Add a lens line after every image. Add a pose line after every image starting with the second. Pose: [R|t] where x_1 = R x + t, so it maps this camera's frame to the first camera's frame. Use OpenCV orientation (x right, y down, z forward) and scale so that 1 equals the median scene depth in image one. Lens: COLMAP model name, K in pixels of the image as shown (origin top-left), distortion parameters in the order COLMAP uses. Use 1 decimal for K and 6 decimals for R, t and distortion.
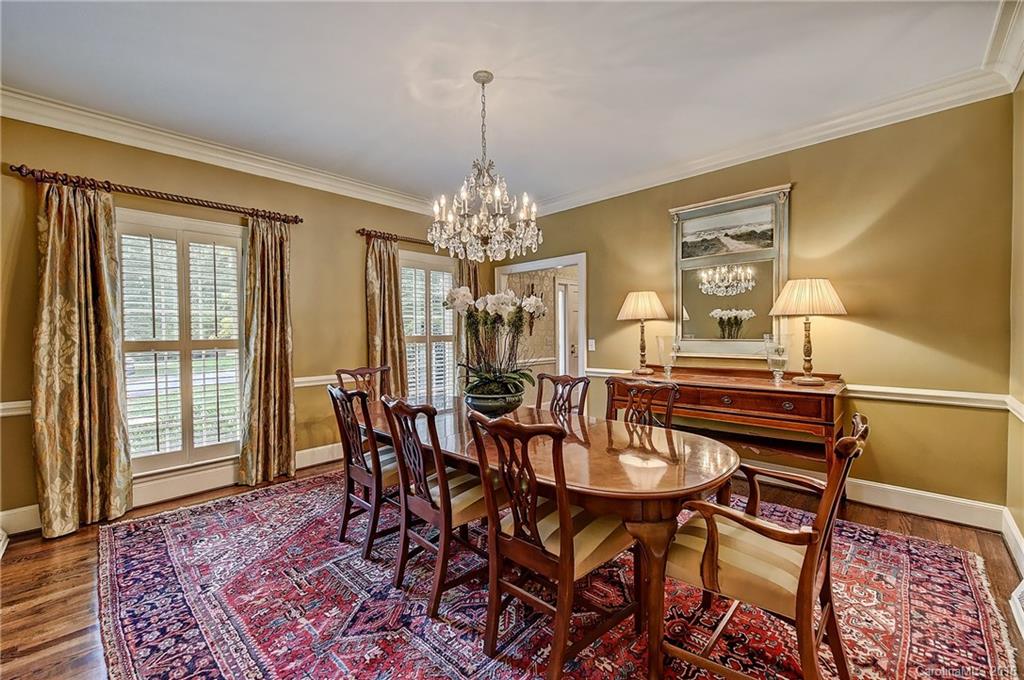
lens RADIAL K [[419.5, 0, 512.0], [0, 419.5, 340.0], [0, 0, 1]] dist [-0.001101, 0.000105]
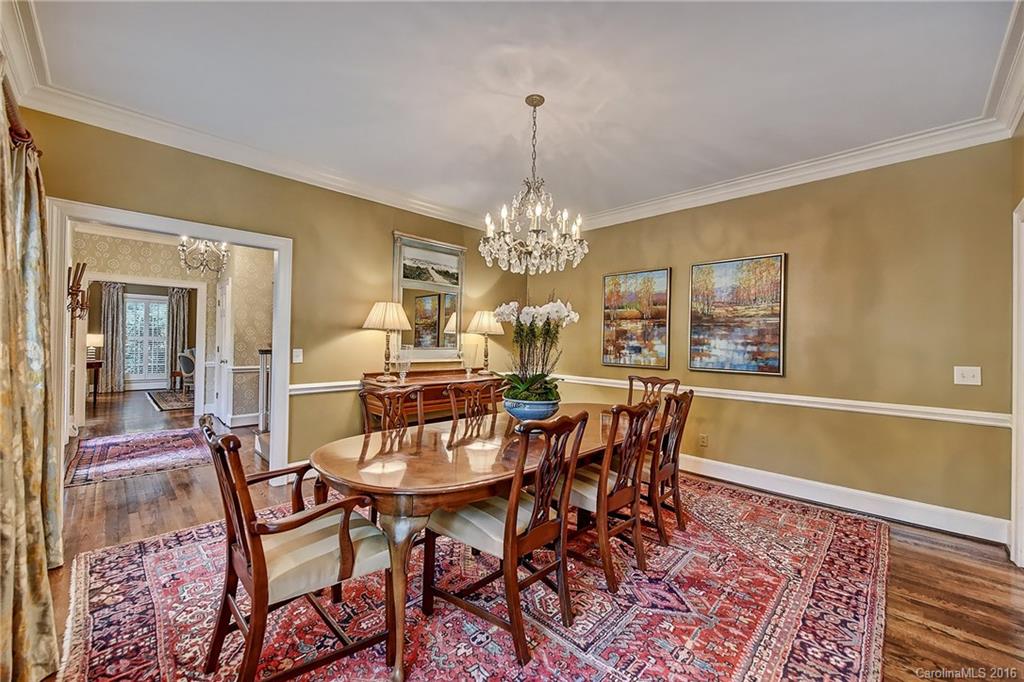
lens RADIAL K [[409.1, 0, 512.0], [0, 409.1, 341.0], [0, 0, 1]] dist [-0.001804, -0.000363]
pose [[0.015233, 0.011642, 0.999816, -0.871694], [0.006891, 0.999907, -0.011748, -0.007171], [-0.999860, 0.007069, 0.015151, 0.836521]]
